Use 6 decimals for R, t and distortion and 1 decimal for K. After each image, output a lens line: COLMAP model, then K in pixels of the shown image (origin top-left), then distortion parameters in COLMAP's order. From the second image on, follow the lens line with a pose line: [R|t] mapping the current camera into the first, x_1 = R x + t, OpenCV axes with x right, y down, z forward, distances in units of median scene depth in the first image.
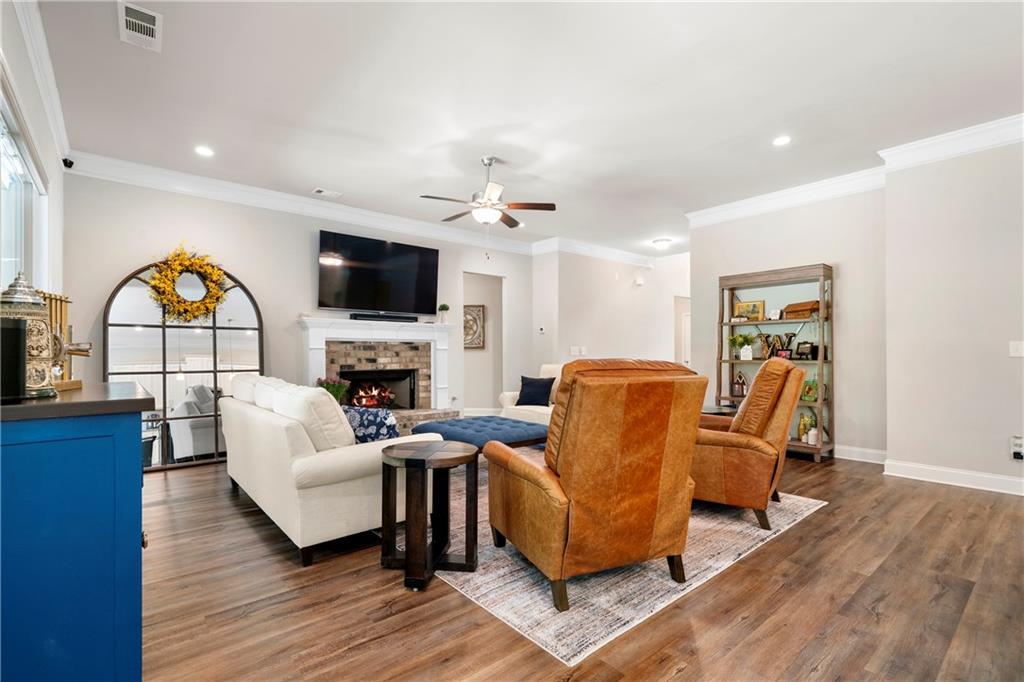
lens RADIAL K [[470.7, 0, 505.1], [0, 470.7, 347.9], [0, 0, 1]] dist [0.001090, 0.000025]
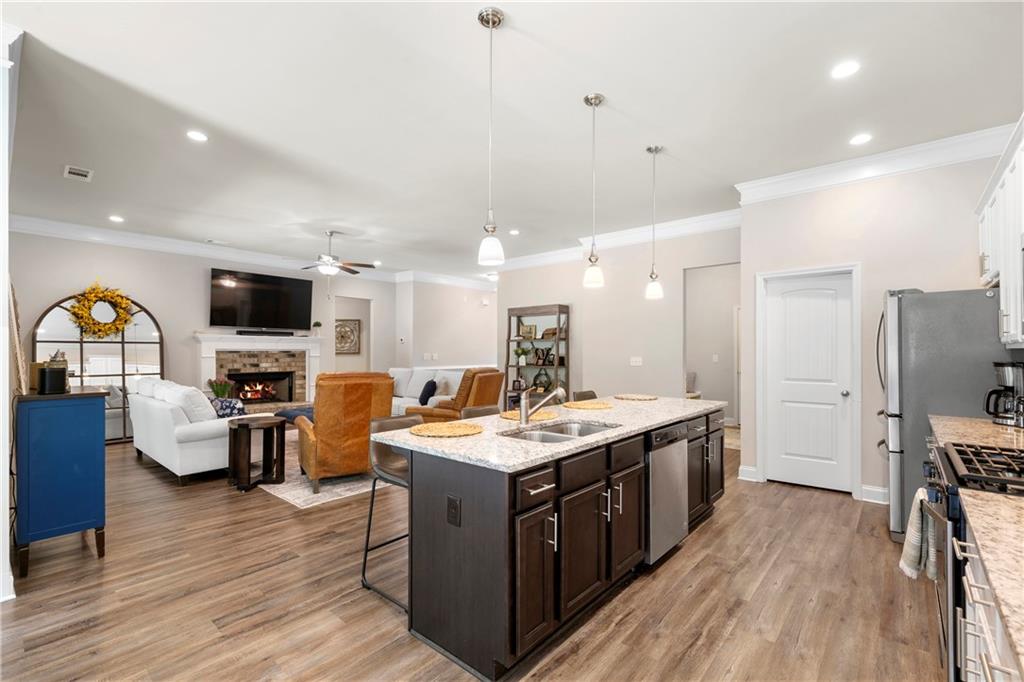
lens RADIAL K [[449.5, 0, 505.0], [0, 449.5, 346.5], [0, 0, 1]] dist [-0.001136, -0.000136]
pose [[0.987177, 0.005421, 0.159536, 0.230942], [-0.005841, 0.999981, 0.002161, -0.036498], [-0.159521, -0.003065, 0.987190, -0.399107]]
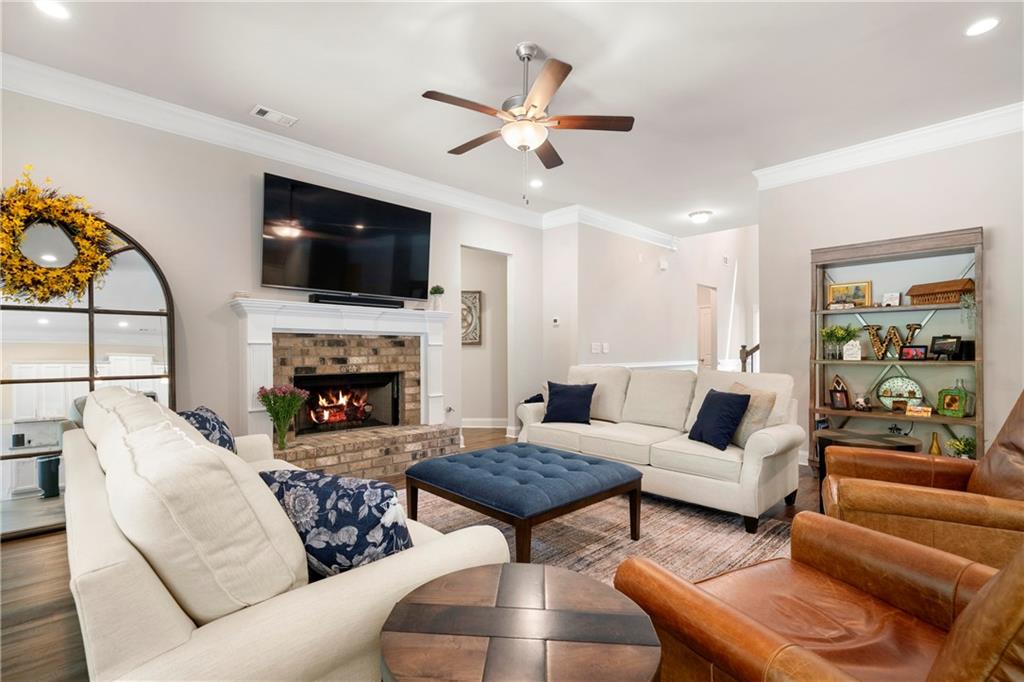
lens RADIAL K [[470.7, 0, 505.1], [0, 470.7, 347.9], [0, 0, 1]] dist [0.001090, 0.000025]
pose [[0.997876, 0.001241, 0.065131, -0.086220], [-0.001671, 0.999977, 0.006549, 0.002353], [-0.065121, -0.006643, 0.997855, 0.290719]]
